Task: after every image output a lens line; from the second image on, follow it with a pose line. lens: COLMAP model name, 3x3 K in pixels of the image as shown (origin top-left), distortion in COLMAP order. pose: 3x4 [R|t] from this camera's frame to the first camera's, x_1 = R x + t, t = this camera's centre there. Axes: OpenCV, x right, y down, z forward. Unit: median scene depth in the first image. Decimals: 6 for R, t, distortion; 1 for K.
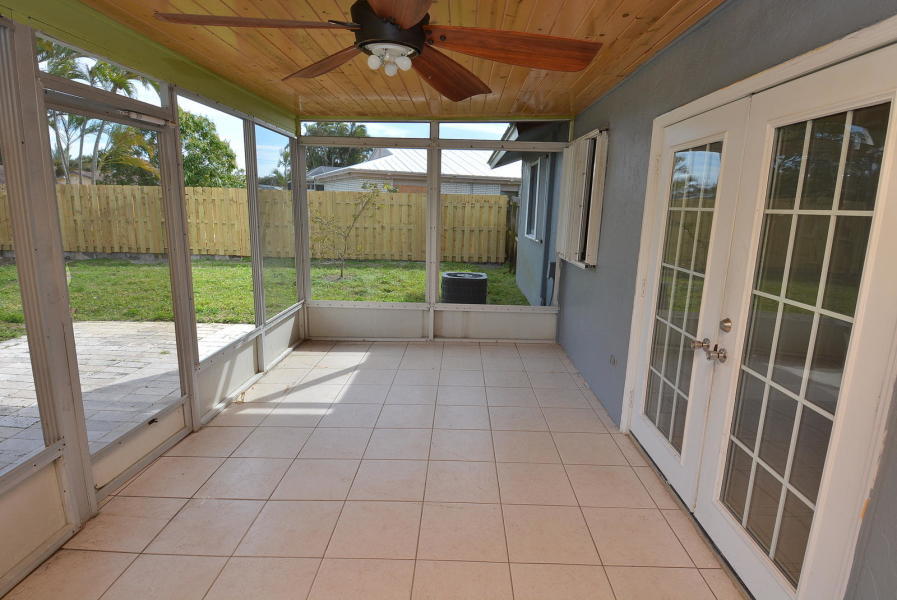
lens RADIAL K [[472.7, 0, 452.9], [0, 472.7, 300.5], [0, 0, 1]] dist [0.052286, -0.056317]
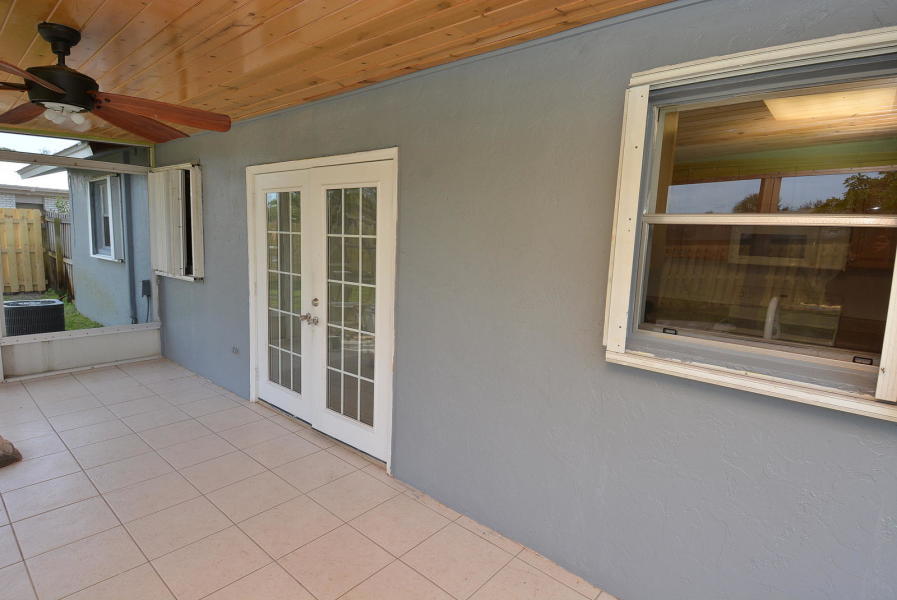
lens RADIAL K [[462.0, 0, 453.9], [0, 462.0, 300.8], [0, 0, 1]] dist [0.053697, -0.053692]
pose [[0.648309, -0.108721, 0.753575, -0.179557], [0.132838, 0.990724, 0.028653, 0.032811], [-0.749700, 0.081527, 0.656737, -0.224178]]
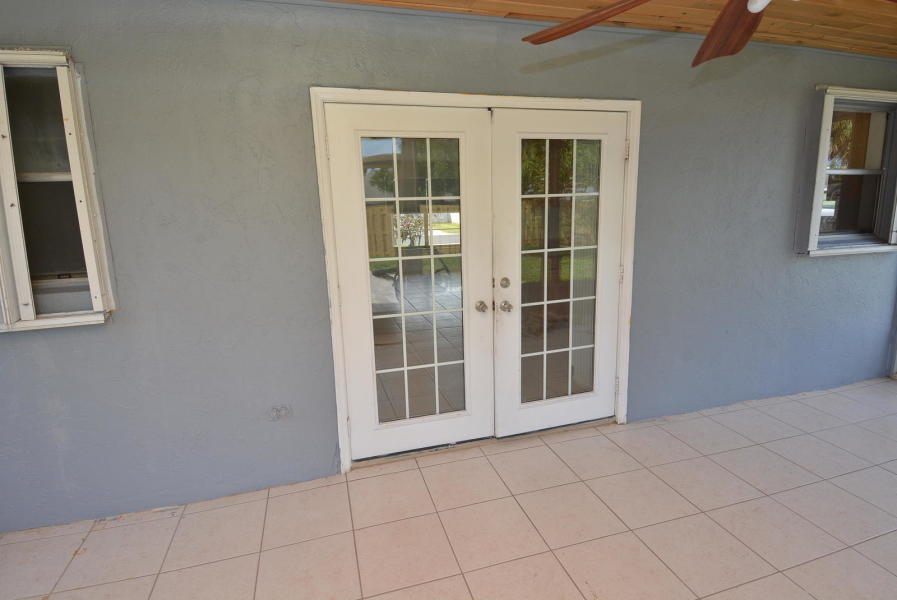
lens RADIAL K [[462.0, 0, 453.9], [0, 462.0, 300.8], [0, 0, 1]] dist [0.053697, -0.053692]
pose [[-0.288433, -0.210143, 0.934155, -0.320674], [0.209239, 0.938206, 0.275660, -0.151644], [-0.934358, 0.274971, -0.226640, 0.753881]]
